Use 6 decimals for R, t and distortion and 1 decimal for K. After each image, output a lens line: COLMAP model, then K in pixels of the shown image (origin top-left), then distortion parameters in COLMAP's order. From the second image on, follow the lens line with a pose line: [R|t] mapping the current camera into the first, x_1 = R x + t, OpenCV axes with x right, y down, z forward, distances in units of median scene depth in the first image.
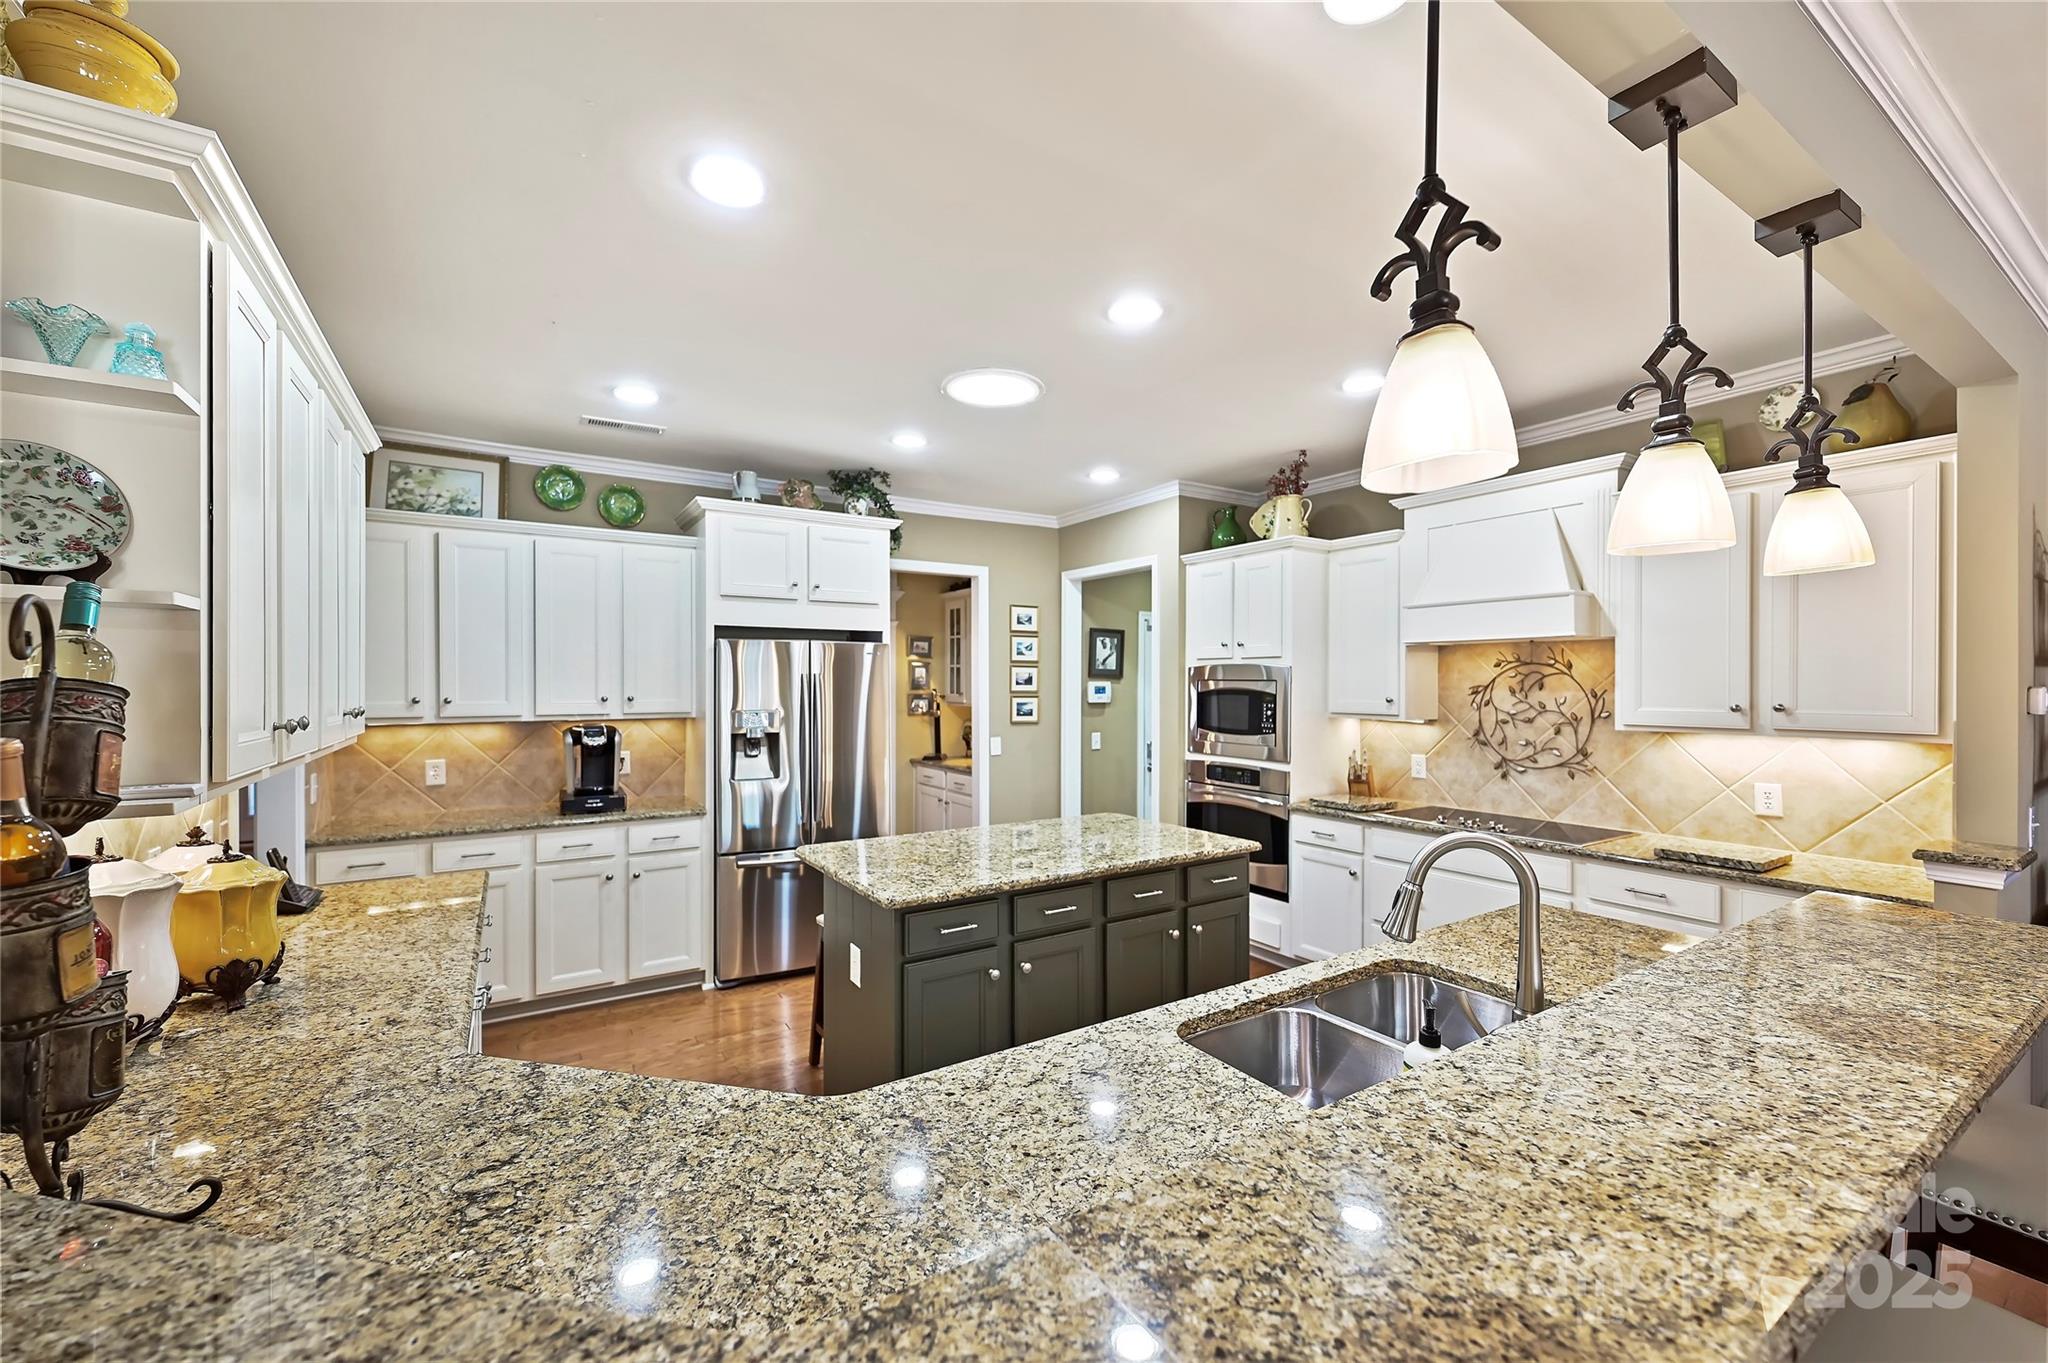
lens RADIAL K [[814.6, 0, 1032.4], [0, 814.6, 684.2], [0, 0, 1]] dist [-0.002700, -0.000625]
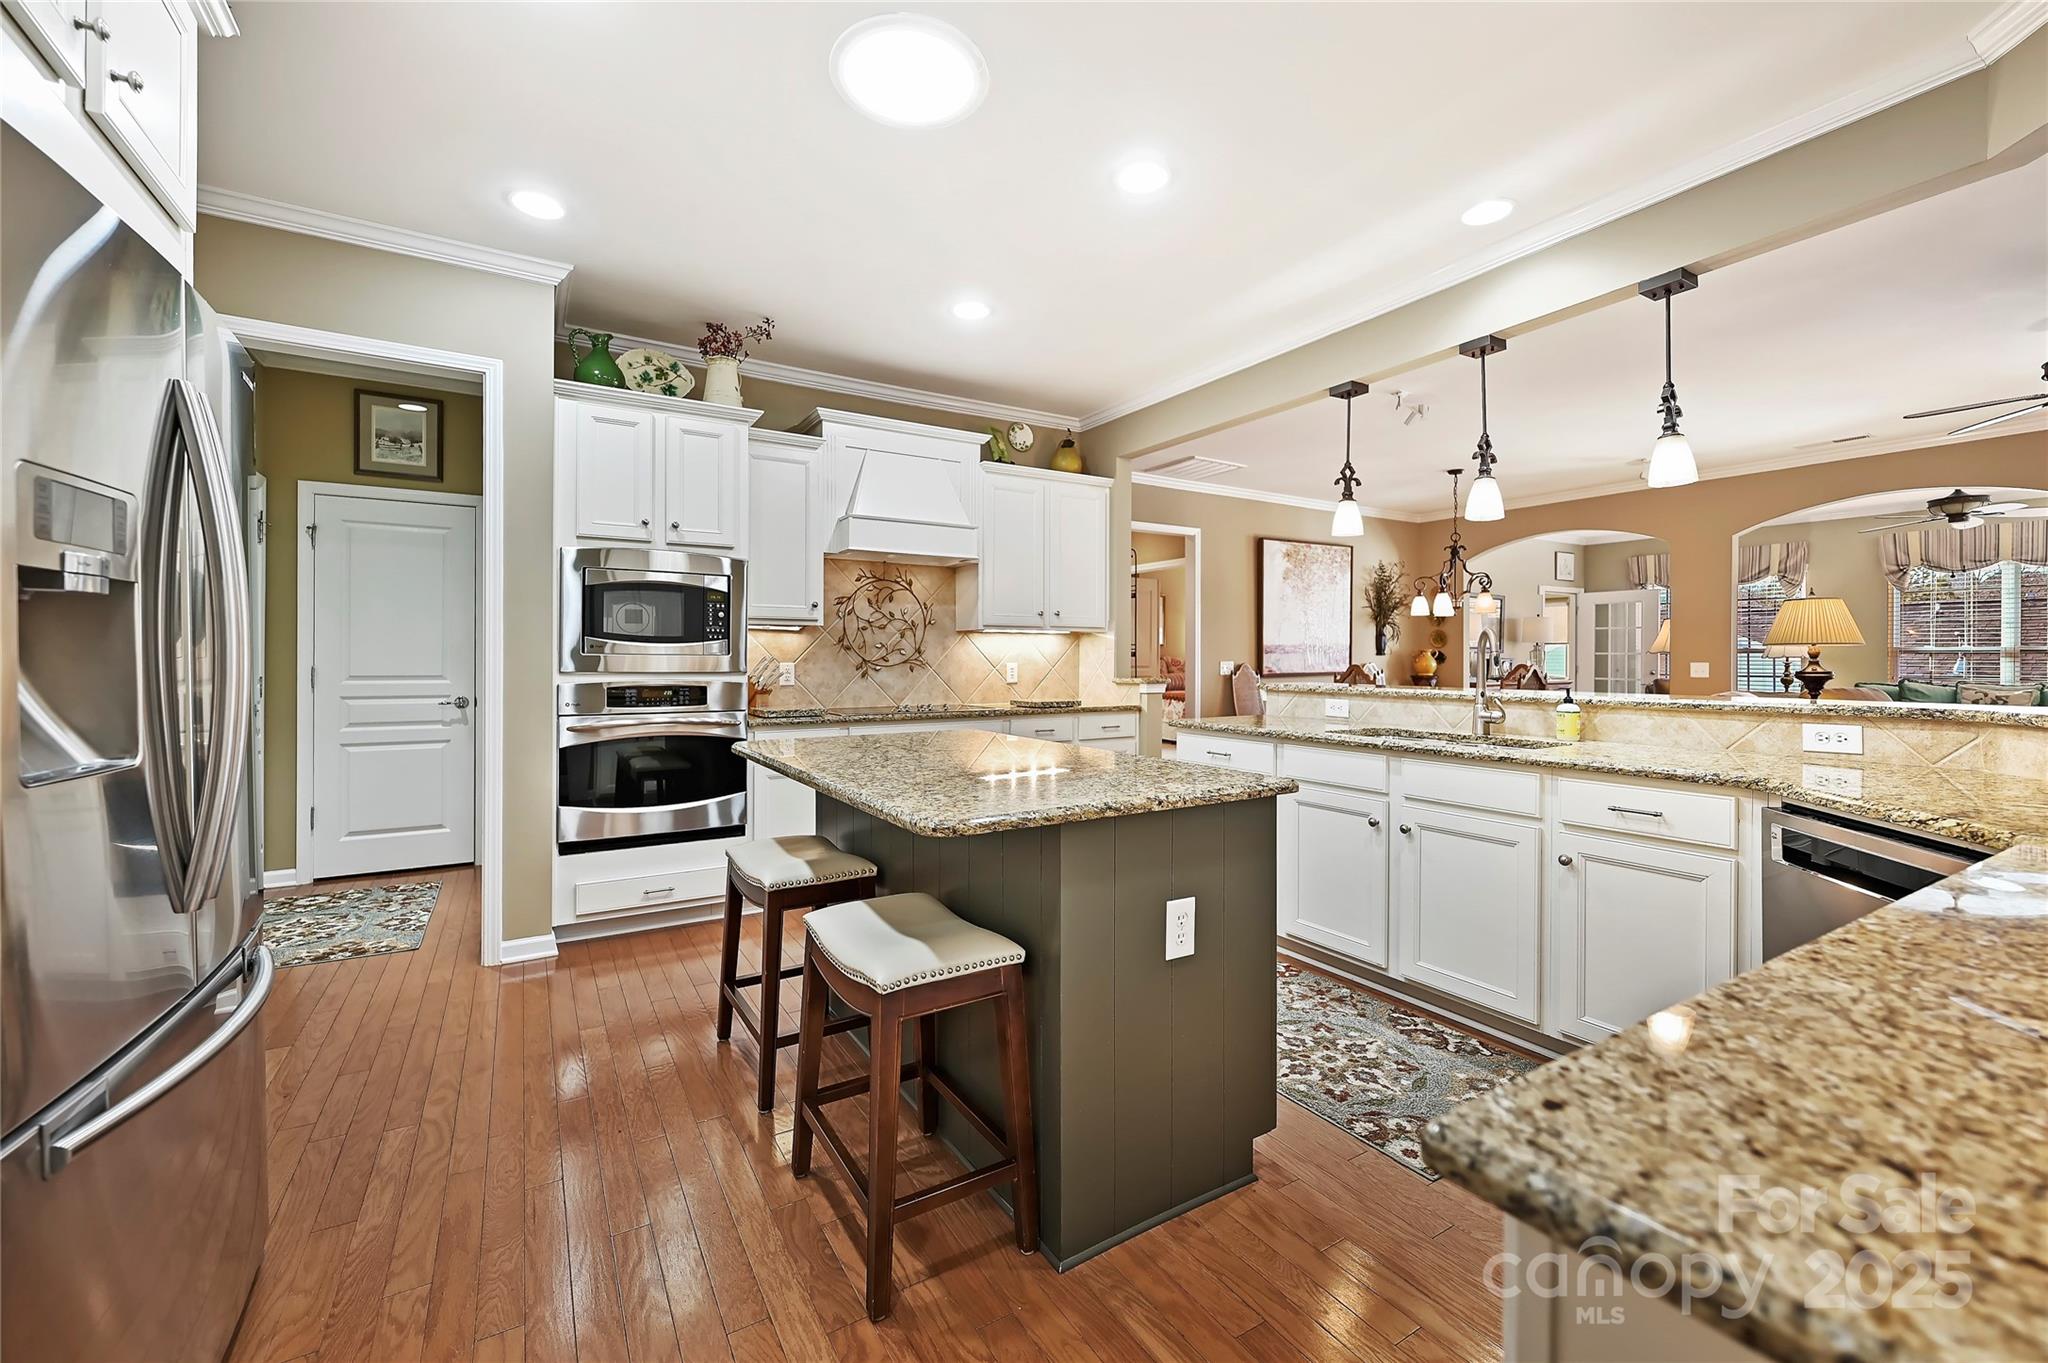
lens RADIAL K [[826.9, 0, 1009.9], [0, 826.9, 659.8], [0, 0, 1]] dist [-0.000544, -0.000117]
pose [[0.029869, -0.002169, 0.999551, -0.567039], [0.001249, 0.999997, 0.002133, 0.084309], [-0.999553, 0.001185, 0.029872, 0.717256]]
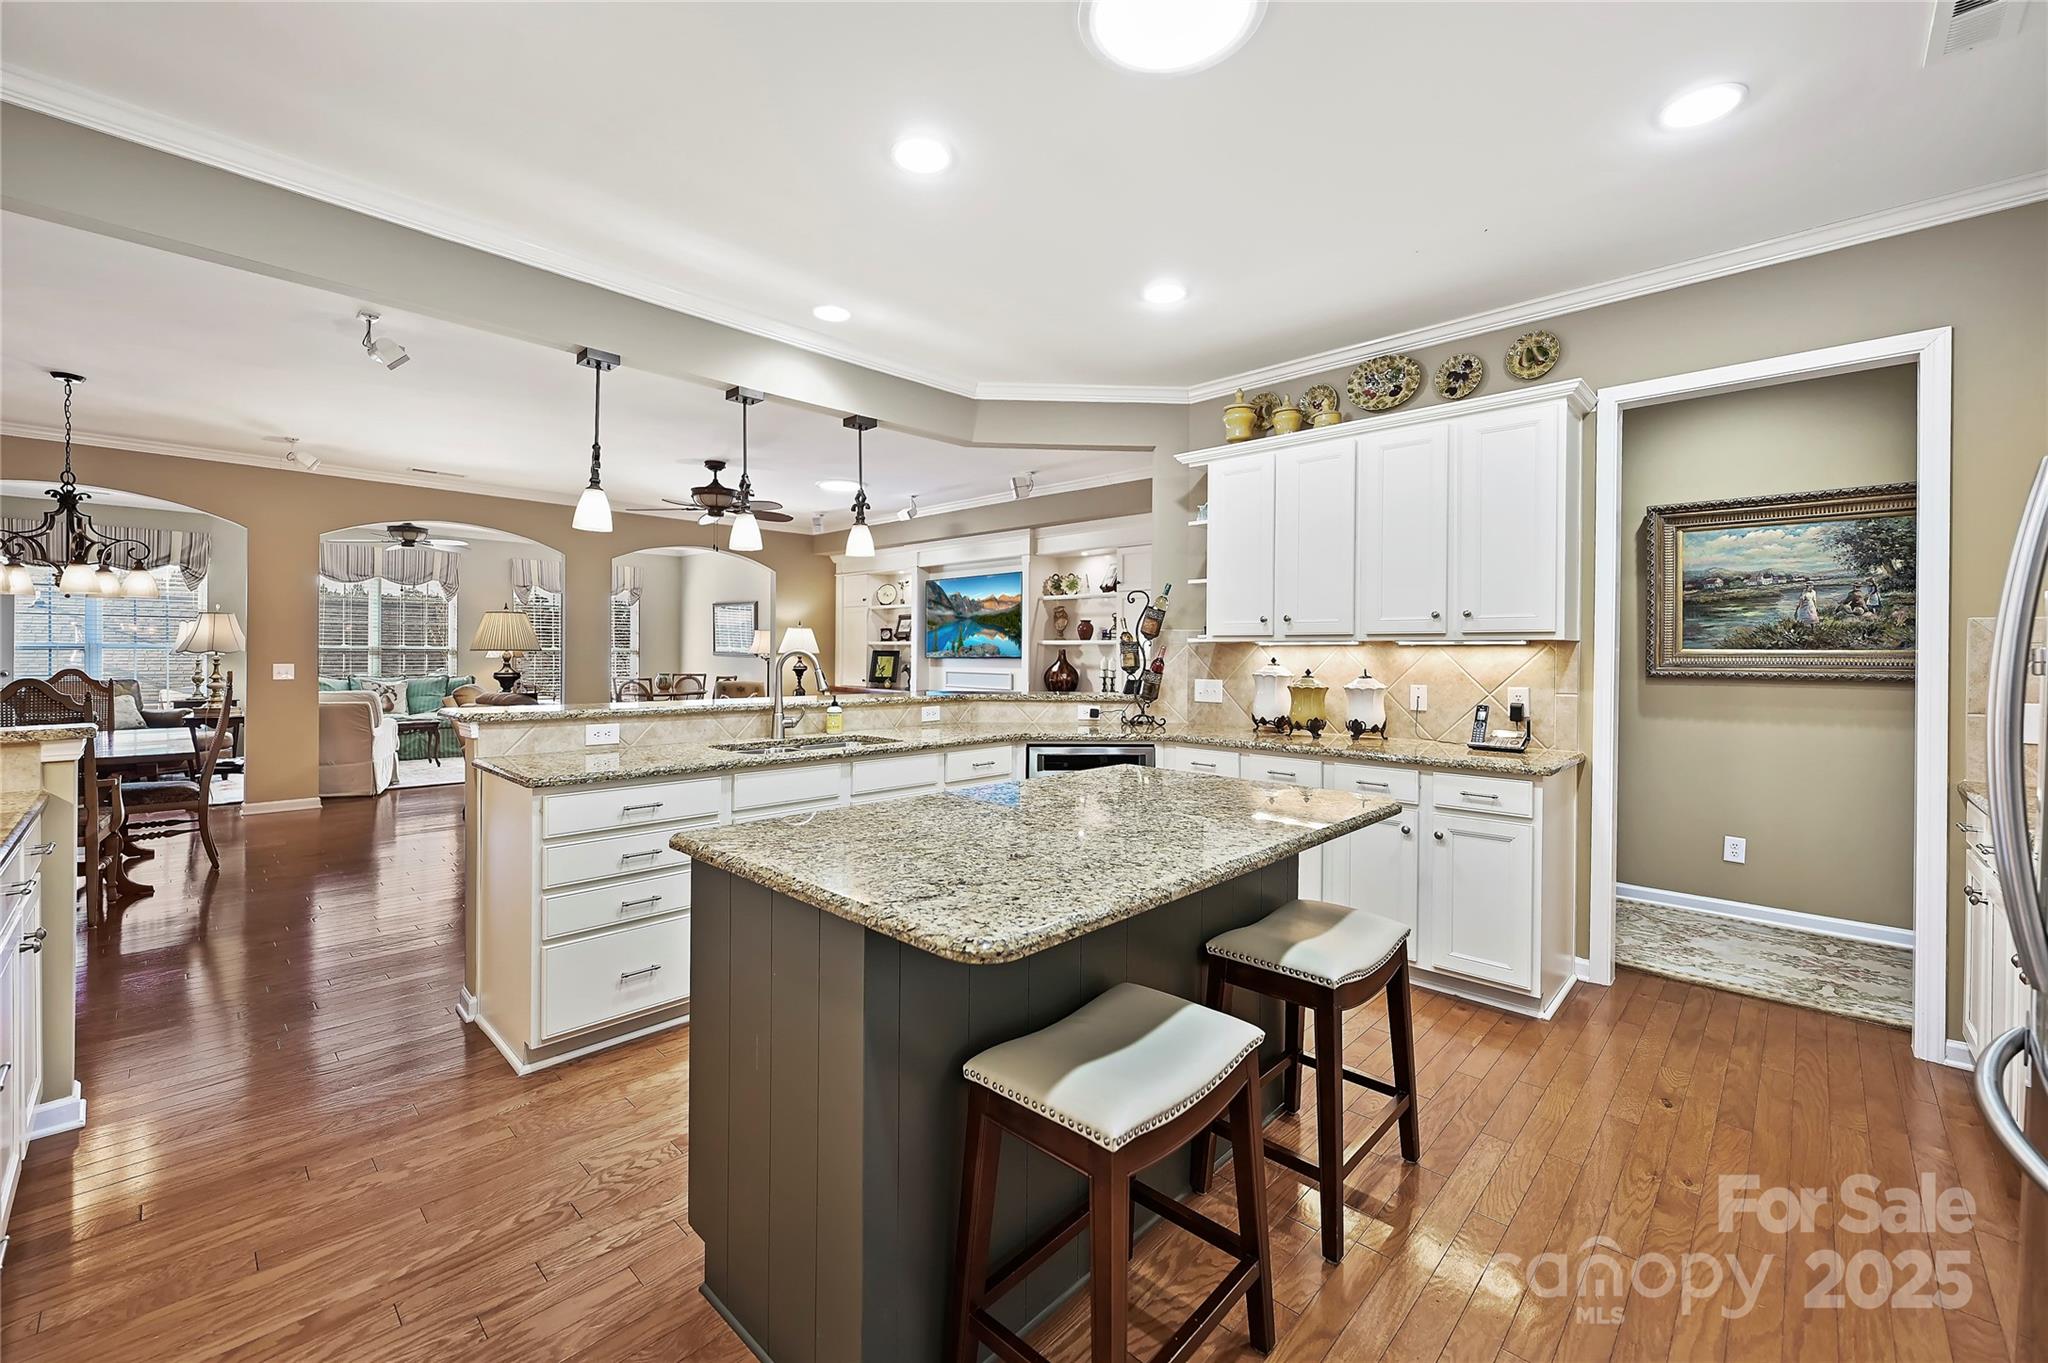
lens RADIAL K [[814.6, 0, 1032.4], [0, 814.6, 684.2], [0, 0, 1]] dist [-0.002700, -0.000625]
pose [[-0.970829, 0.001148, -0.239770, 0.138607], [-0.008771, 0.999149, 0.040299, 0.058625], [0.239612, 0.041226, -0.969993, 1.219415]]
